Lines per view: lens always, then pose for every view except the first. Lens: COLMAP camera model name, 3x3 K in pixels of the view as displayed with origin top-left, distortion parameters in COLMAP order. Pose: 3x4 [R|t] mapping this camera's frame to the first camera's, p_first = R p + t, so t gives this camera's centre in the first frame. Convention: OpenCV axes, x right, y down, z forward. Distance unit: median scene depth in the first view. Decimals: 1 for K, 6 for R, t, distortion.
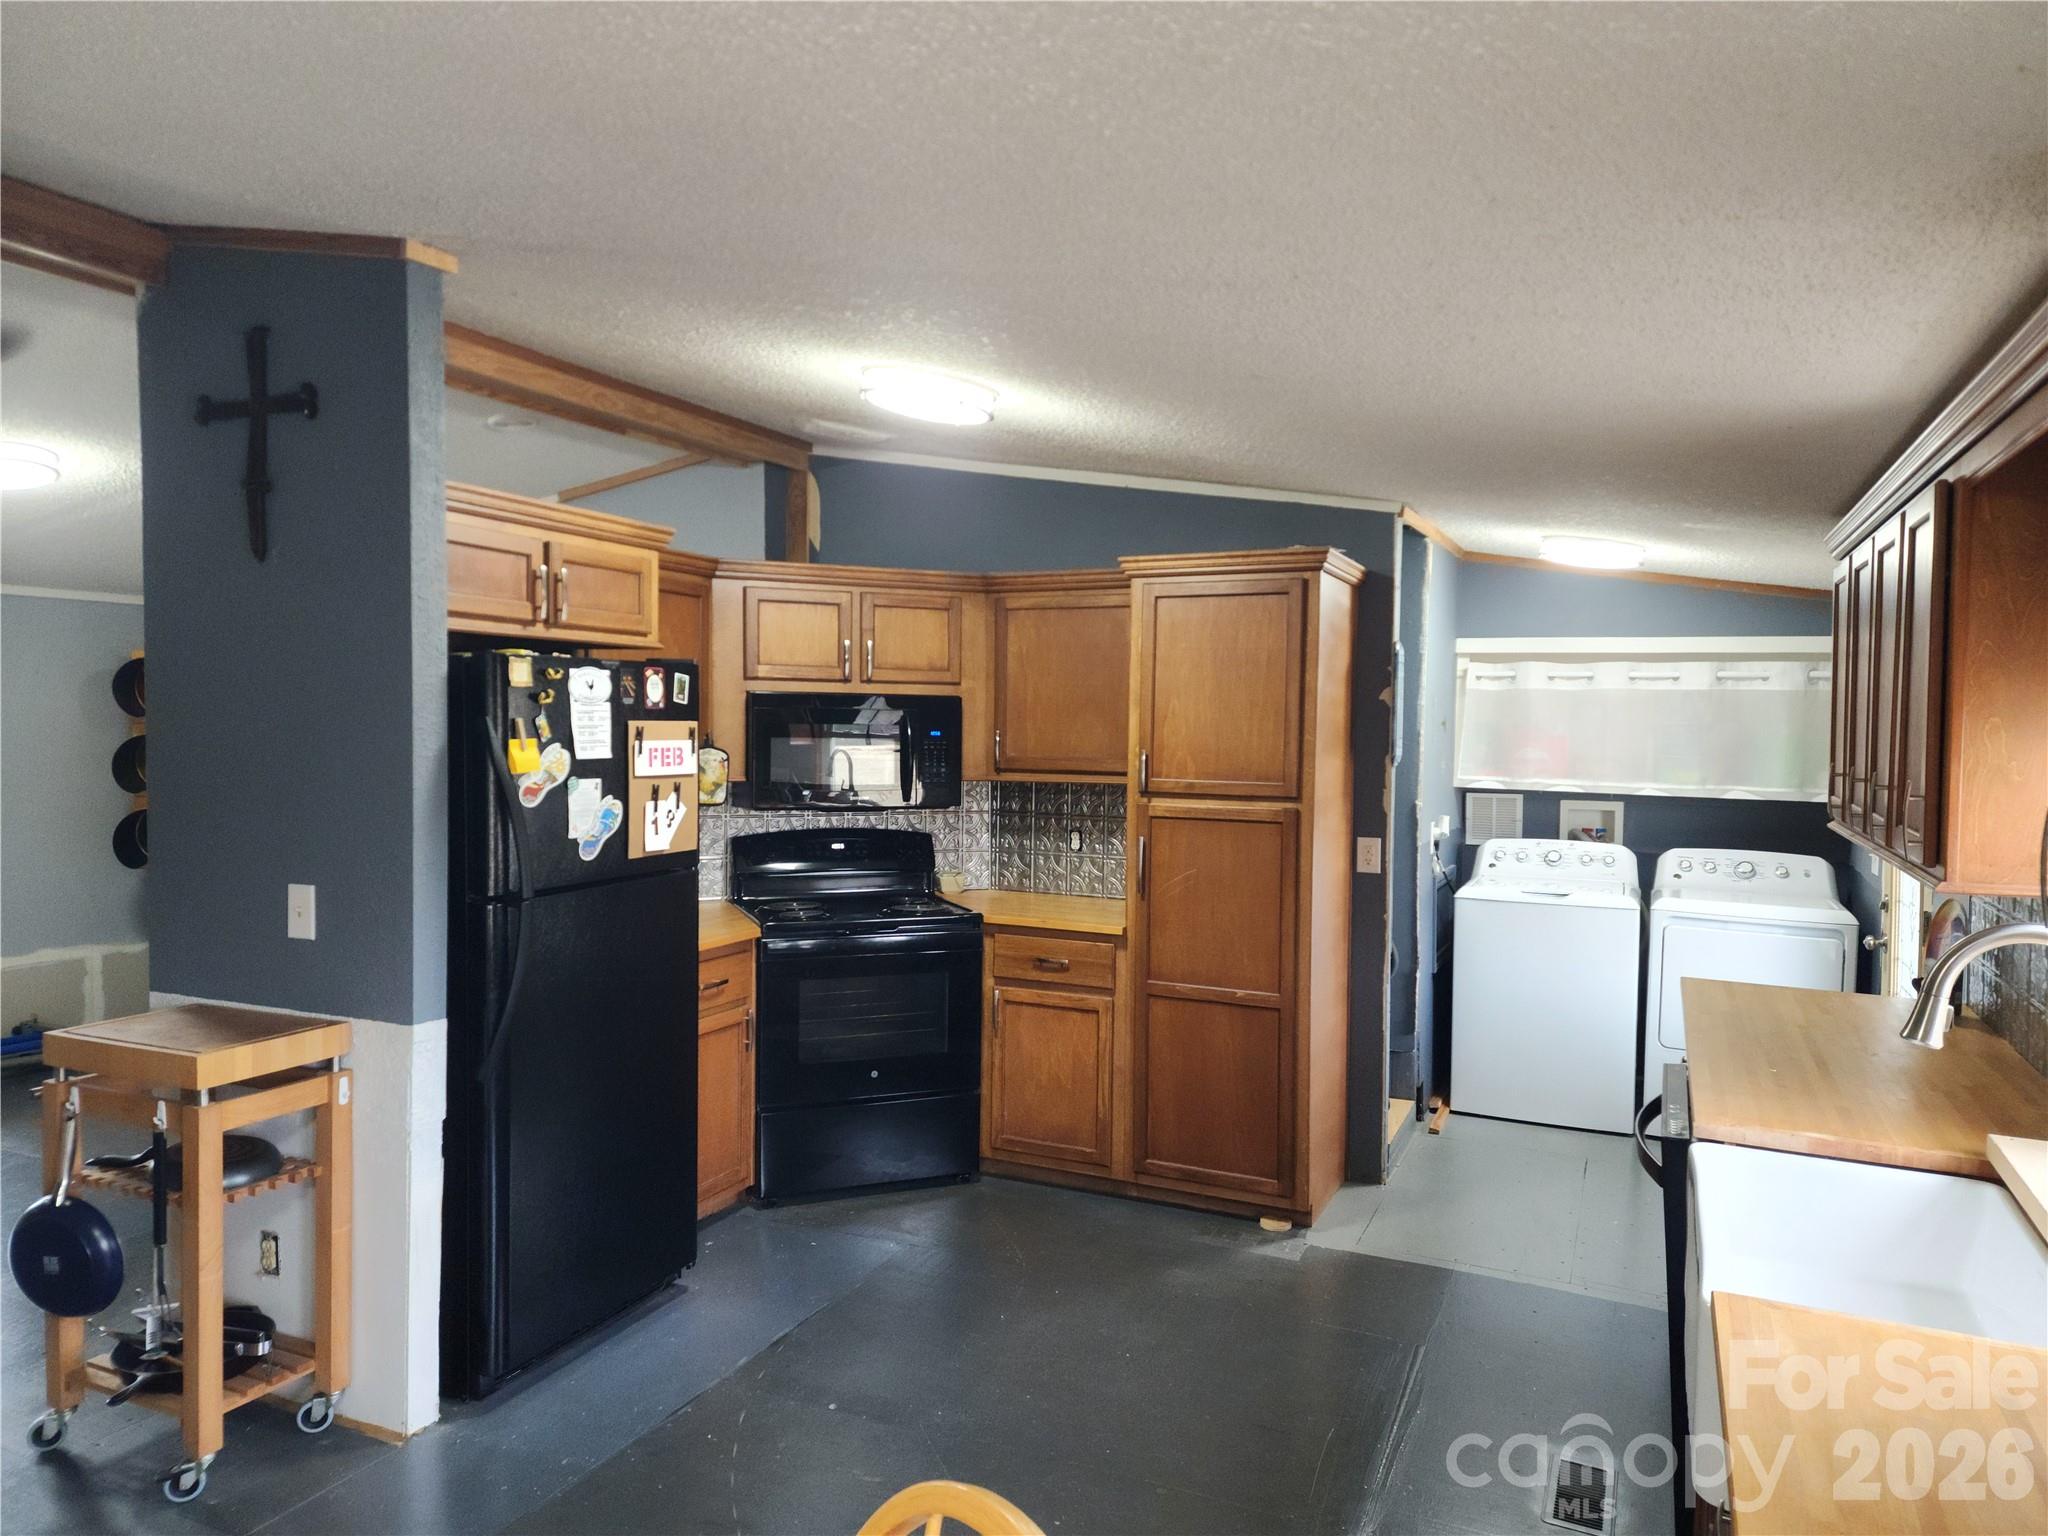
lens RADIAL K [[1374.5, 0, 1037.5], [0, 1374.5, 775.7], [0, 0, 1]] dist [0.116650, -0.123431]
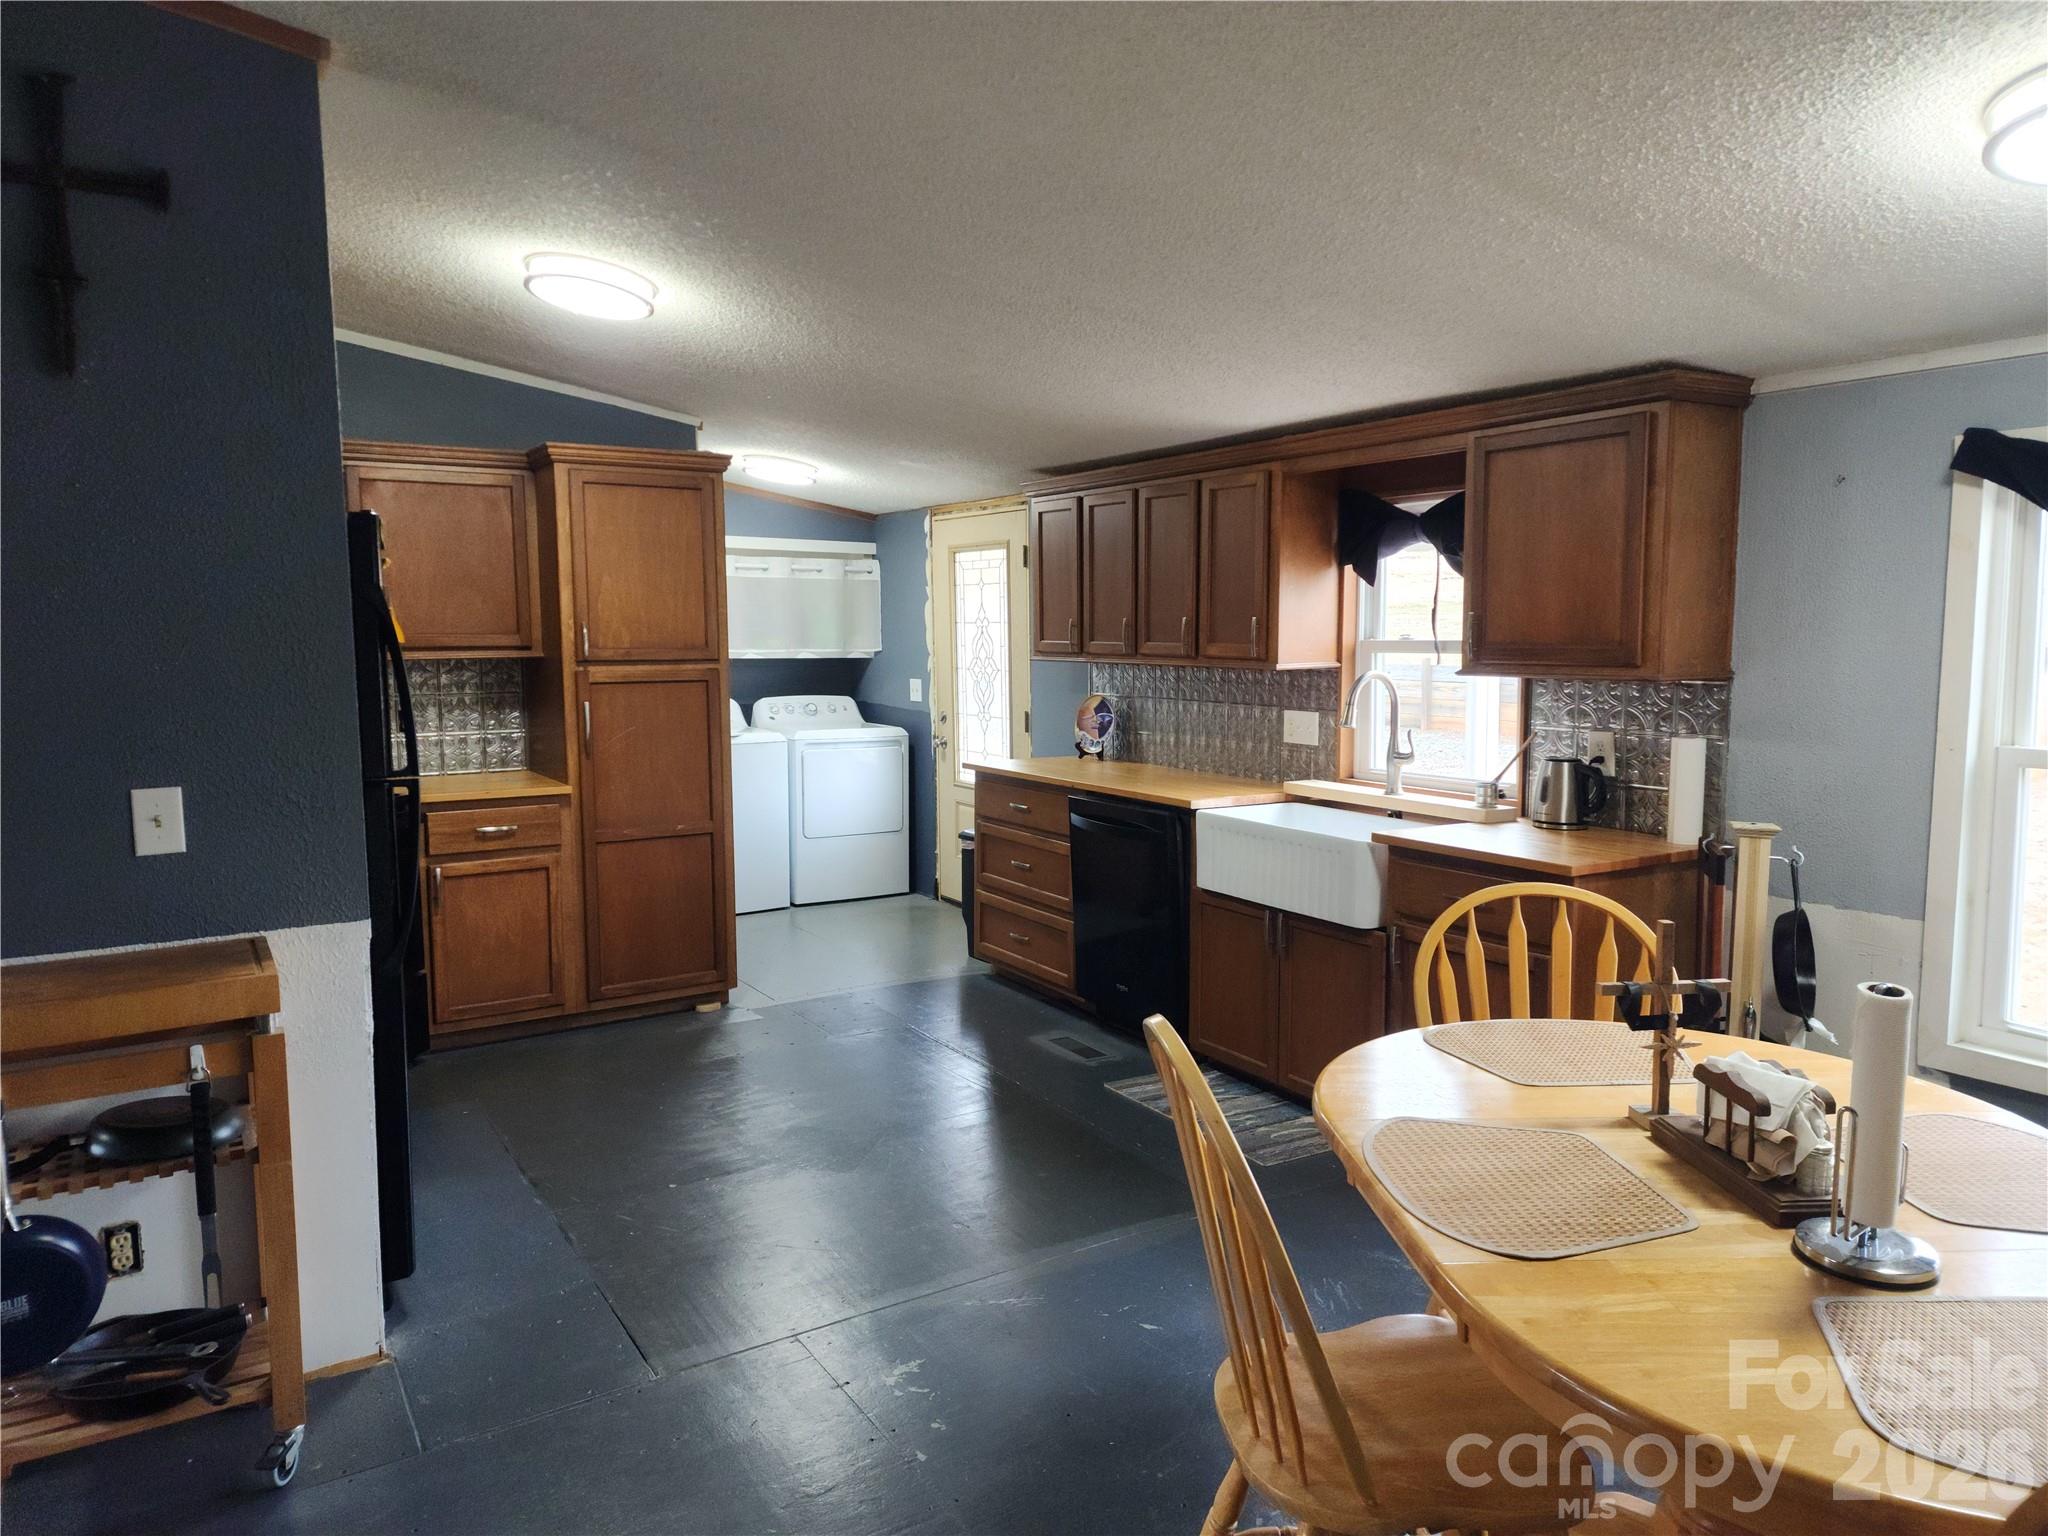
lens RADIAL K [[1353.2, 0, 1024.0], [0, 1353.2, 768.0], [0, 0, 1]] dist [0.083182, -0.077896]
pose [[0.550012, -0.104083, 0.828645, -0.597654], [0.046142, 0.994475, 0.094285, 0.009128], [-0.833881, -0.013623, 0.551776, 0.093173]]
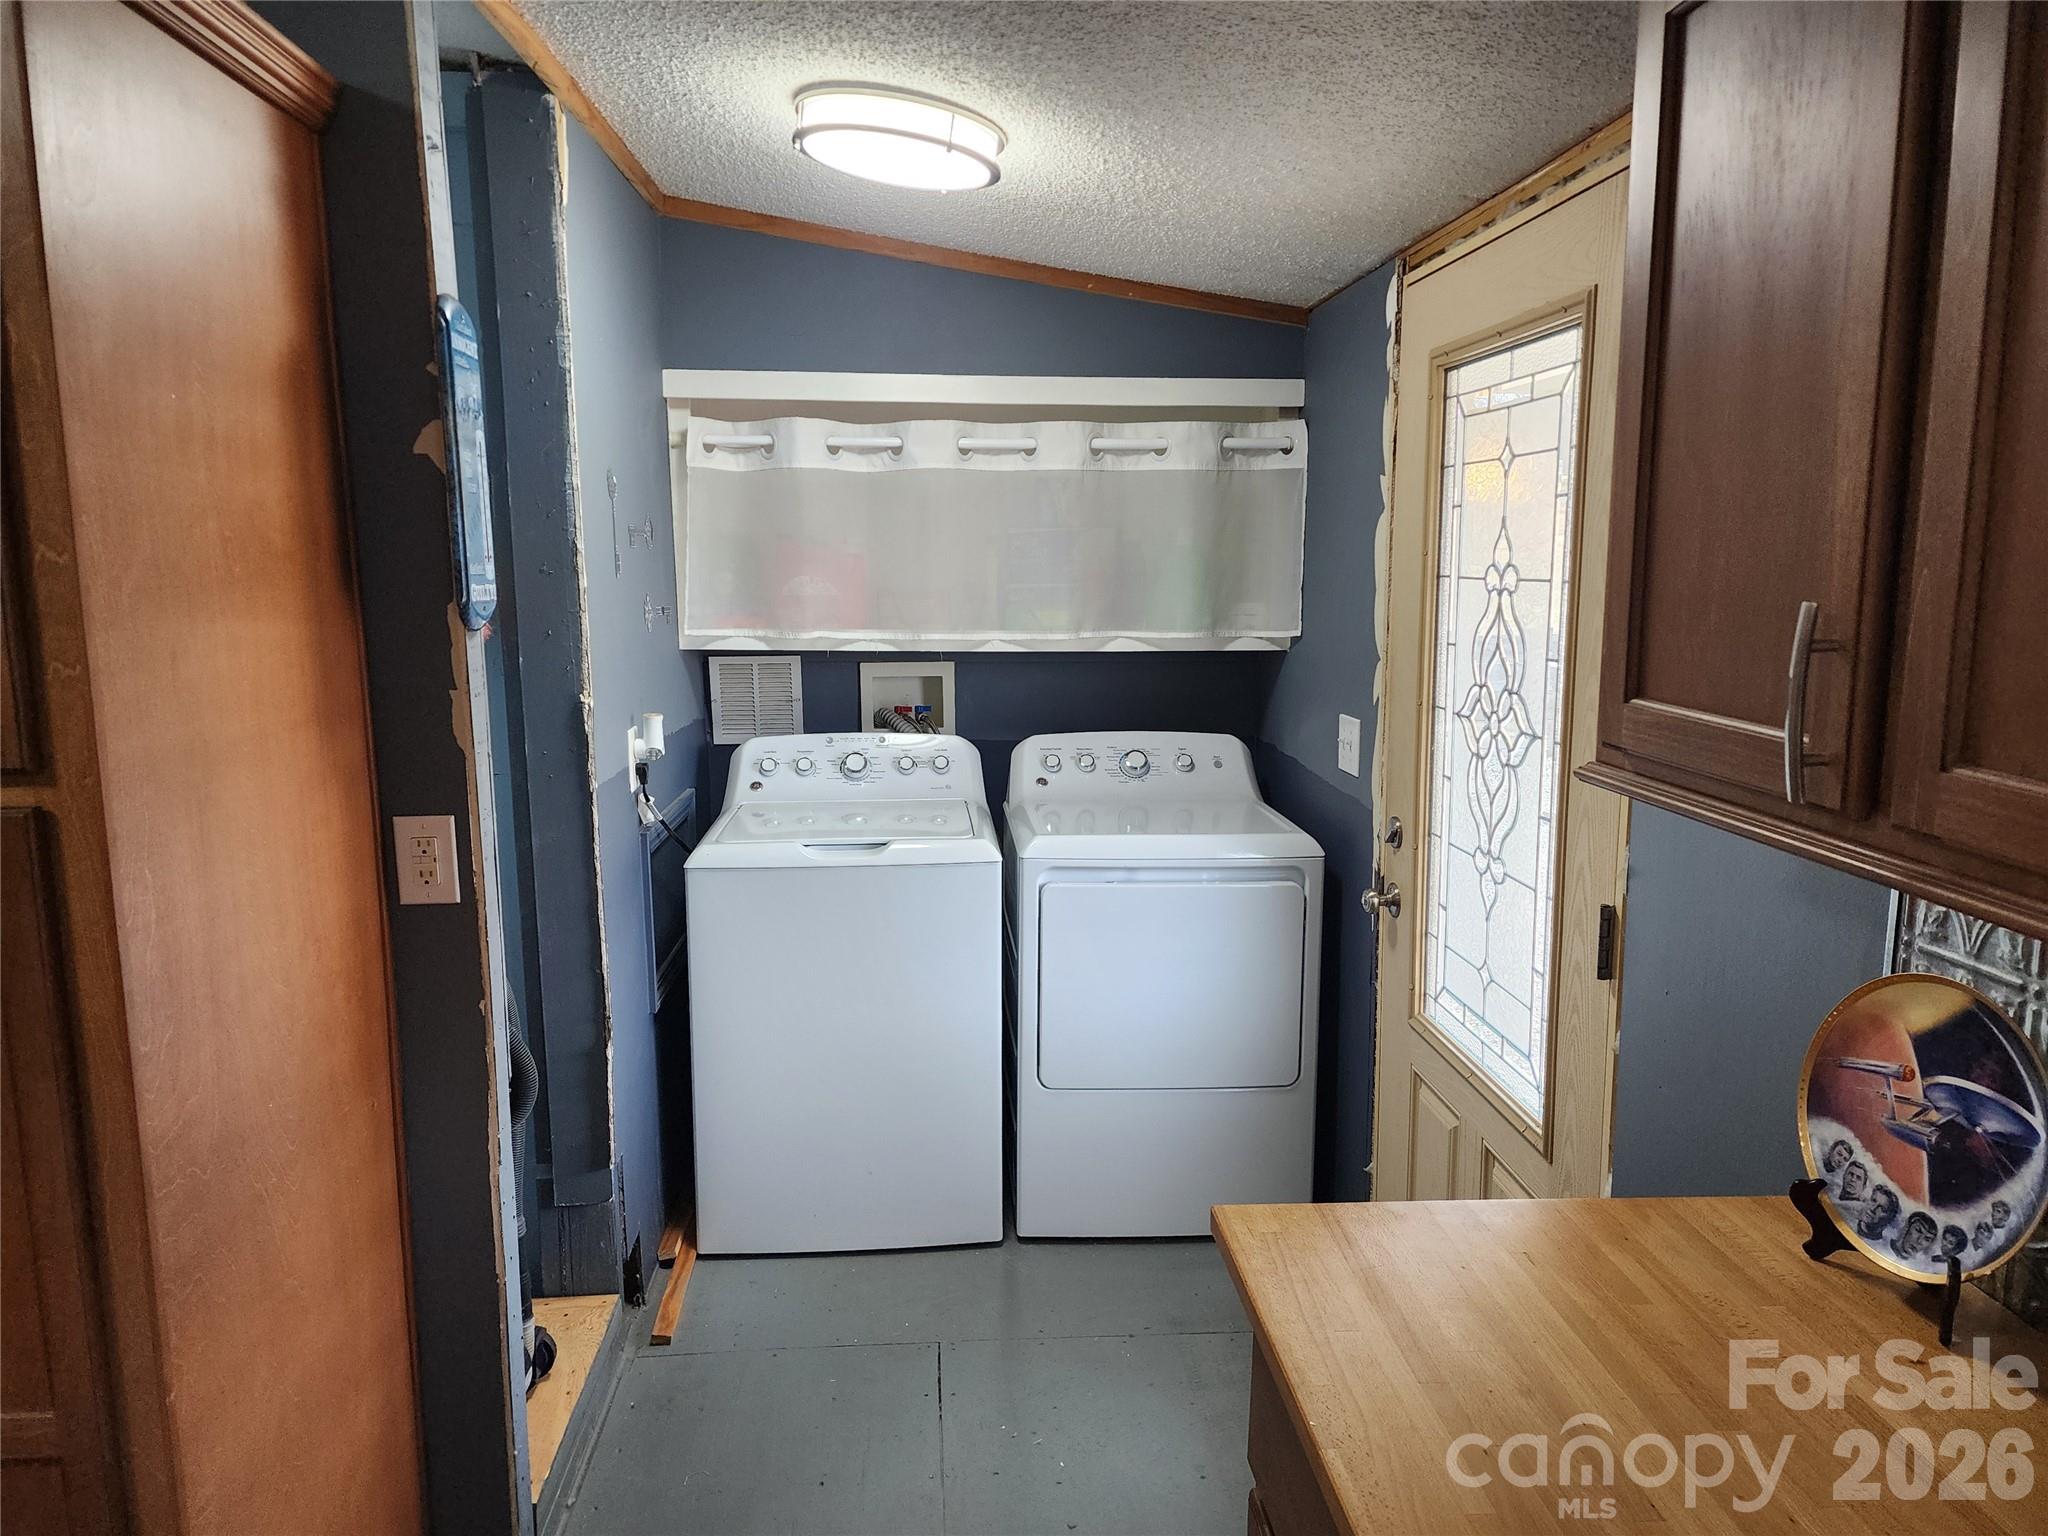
lens RADIAL K [[1353.2, 0, 1024.0], [0, 1353.2, 768.0], [0, 0, 1]] dist [0.083182, -0.077896]
pose [[0.881590, -0.091218, 0.463118, 0.210936], [0.036523, 0.991390, 0.125744, -0.010961], [-0.470601, -0.093941, 0.877331, 0.581864]]
